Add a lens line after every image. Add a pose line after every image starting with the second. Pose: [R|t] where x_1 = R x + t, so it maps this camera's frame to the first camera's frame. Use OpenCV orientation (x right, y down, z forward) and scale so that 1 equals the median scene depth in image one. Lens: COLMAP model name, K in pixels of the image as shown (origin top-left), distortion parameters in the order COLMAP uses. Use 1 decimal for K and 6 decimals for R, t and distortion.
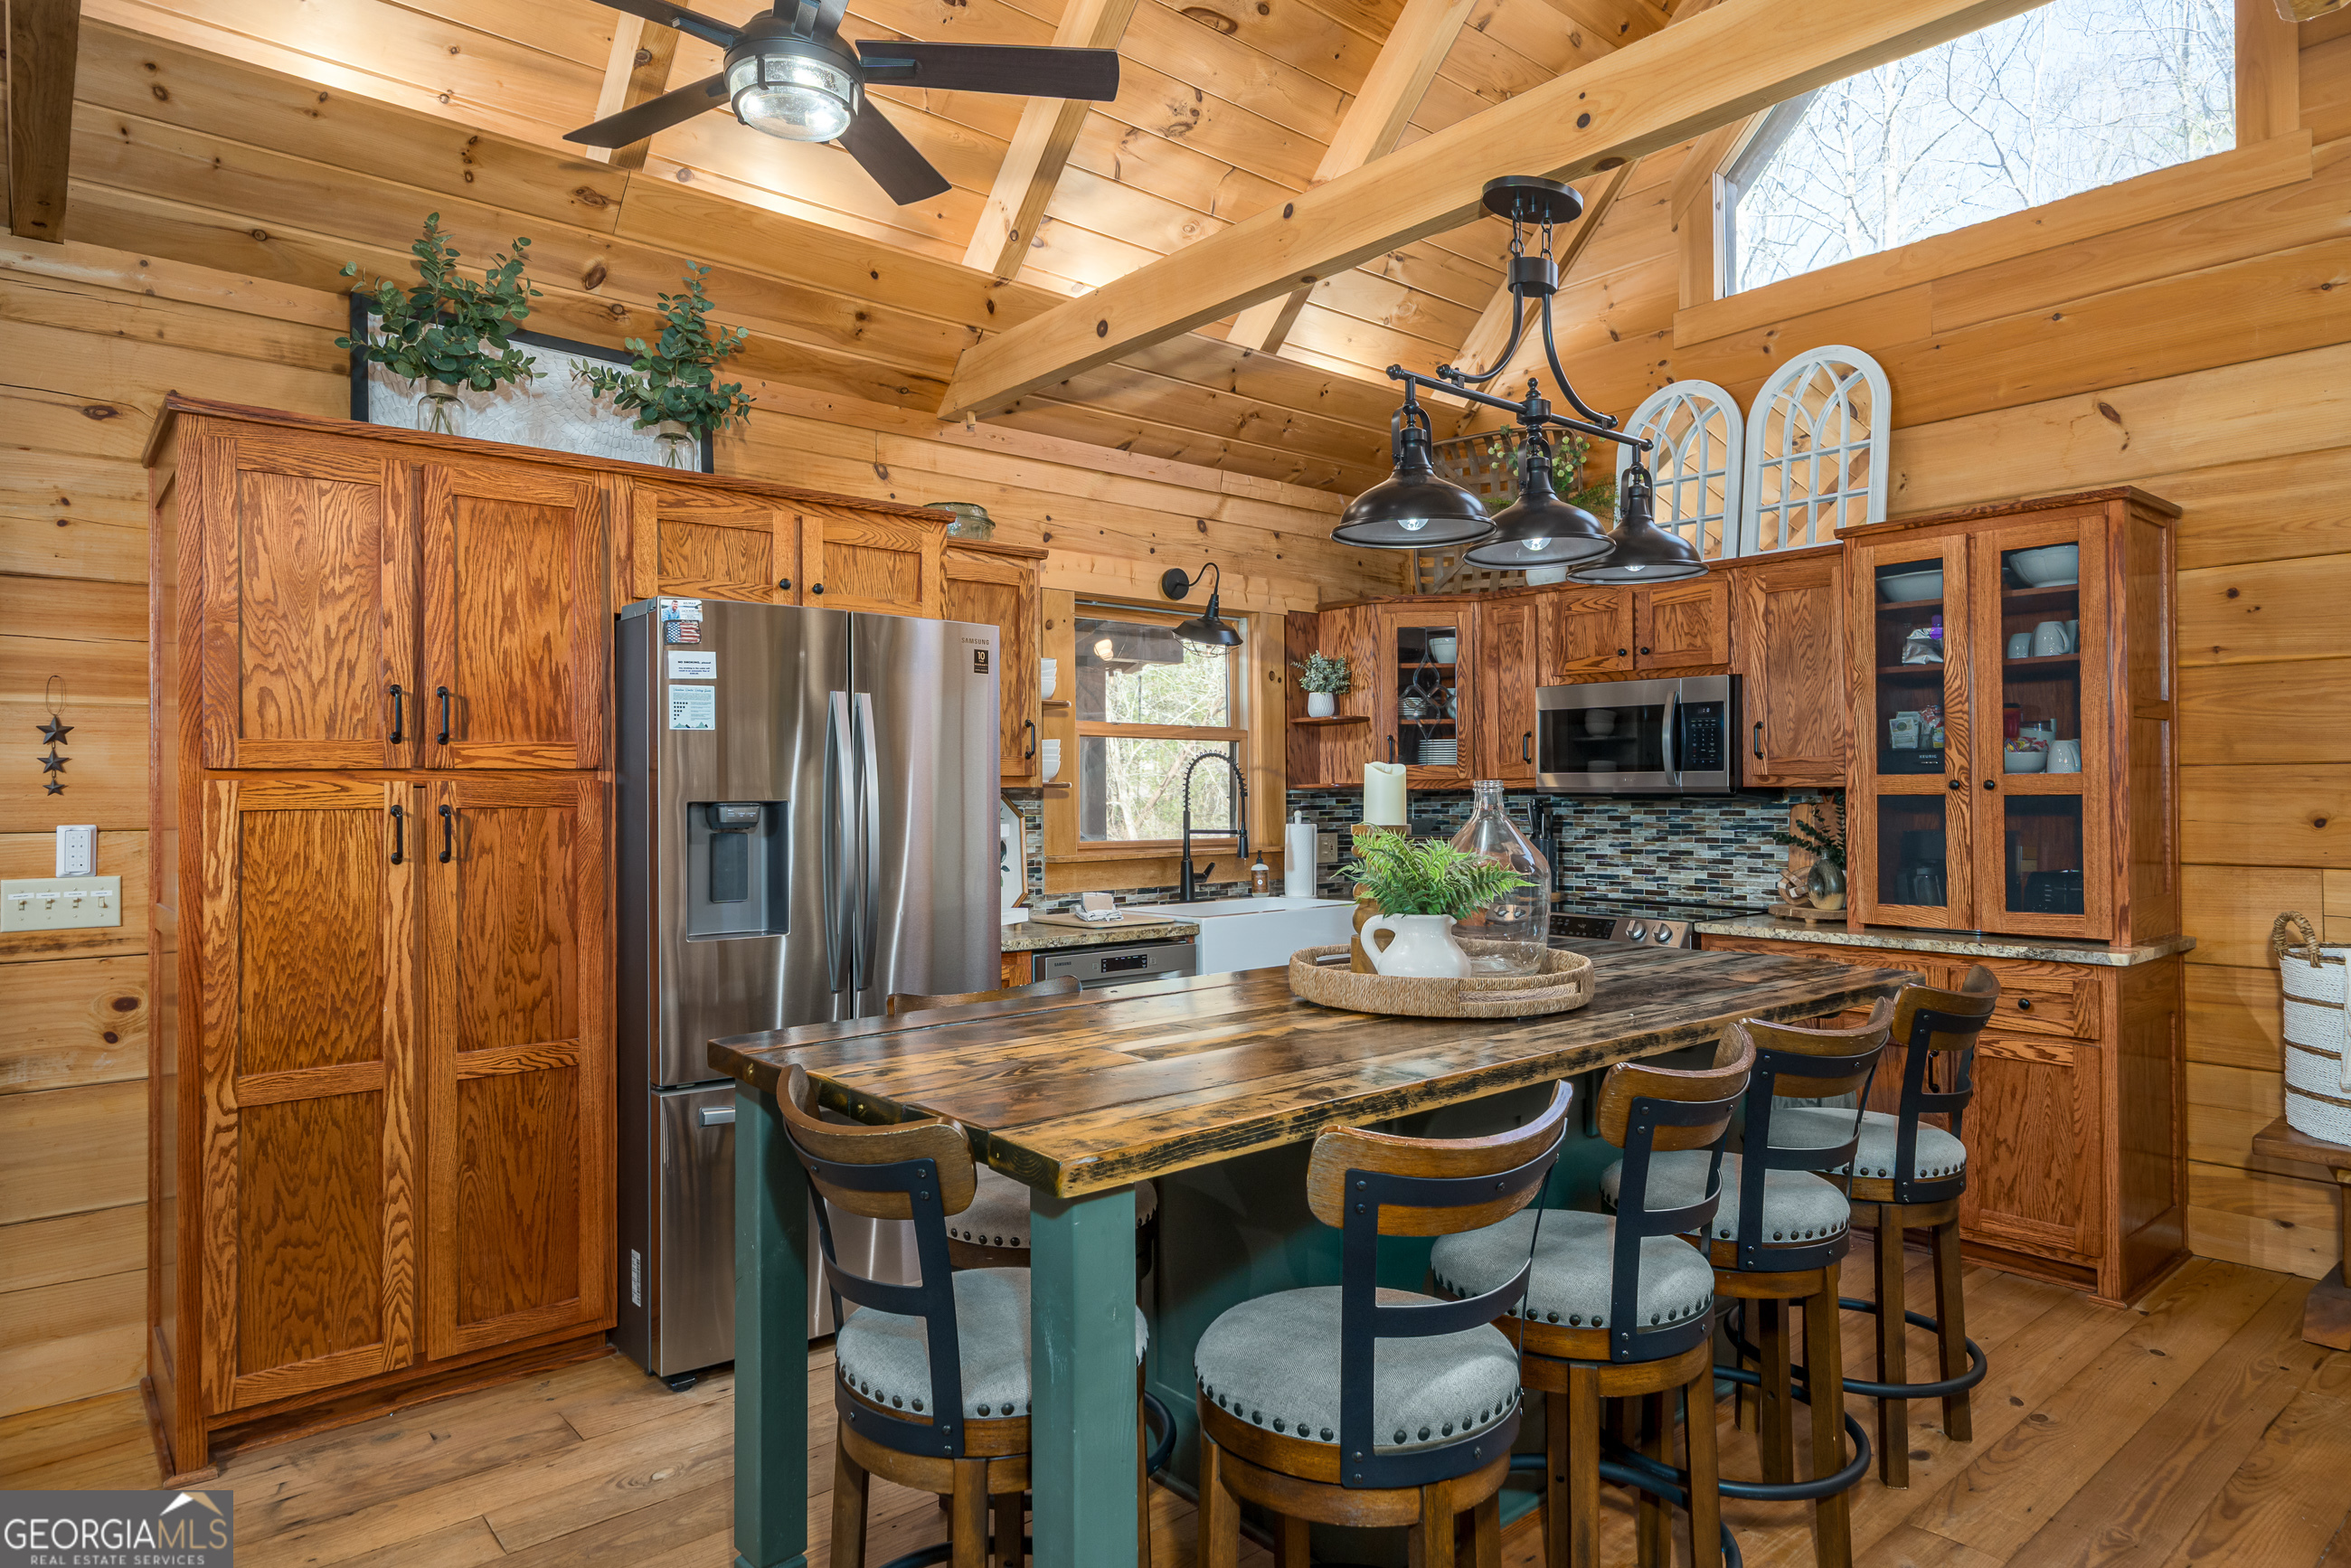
lens RADIAL K [[1376.3, 0, 1168.0], [0, 1376.3, 766.8], [0, 0, 1]] dist [0.001058, -0.000231]
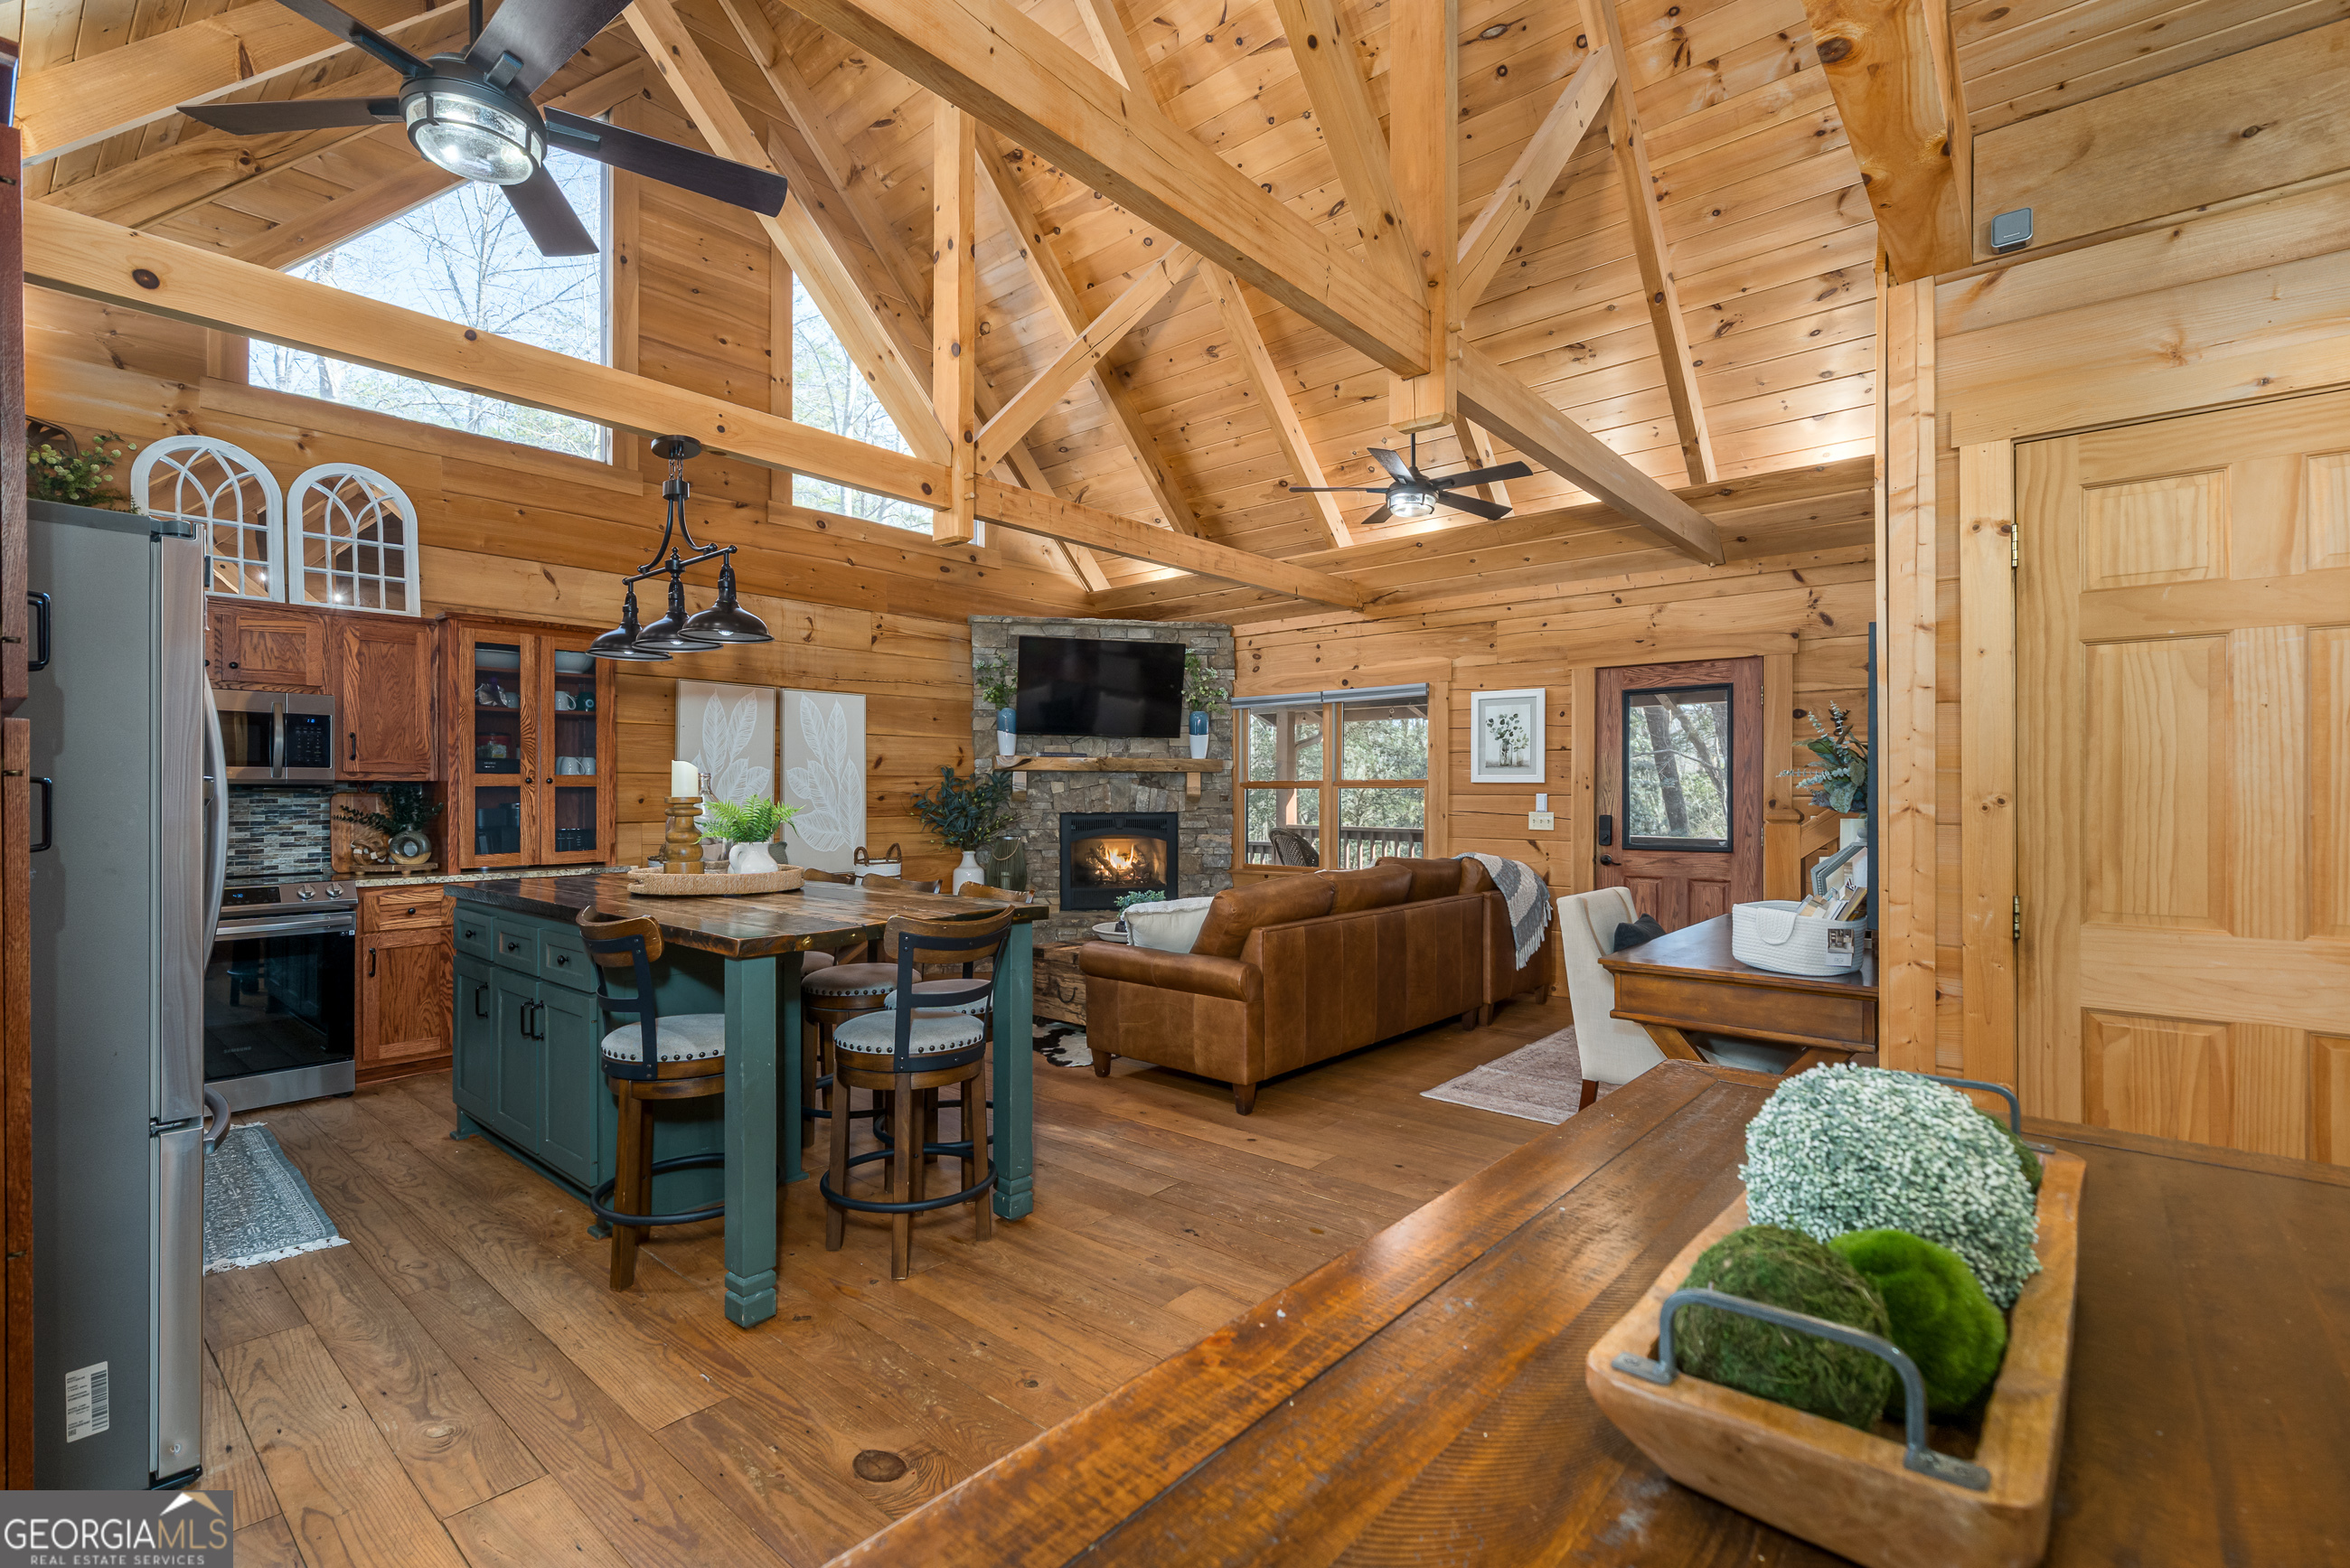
lens RADIAL K [[1034.3, 0, 1179.4], [0, 1034.3, 788.4], [0, 0, 1]] dist [0.000026, -0.000454]
pose [[-0.159145, 0.009642, 0.987208, -0.746248], [-0.015393, 0.999807, -0.012247, 0.023809], [-0.987135, -0.017145, -0.158966, 0.376707]]
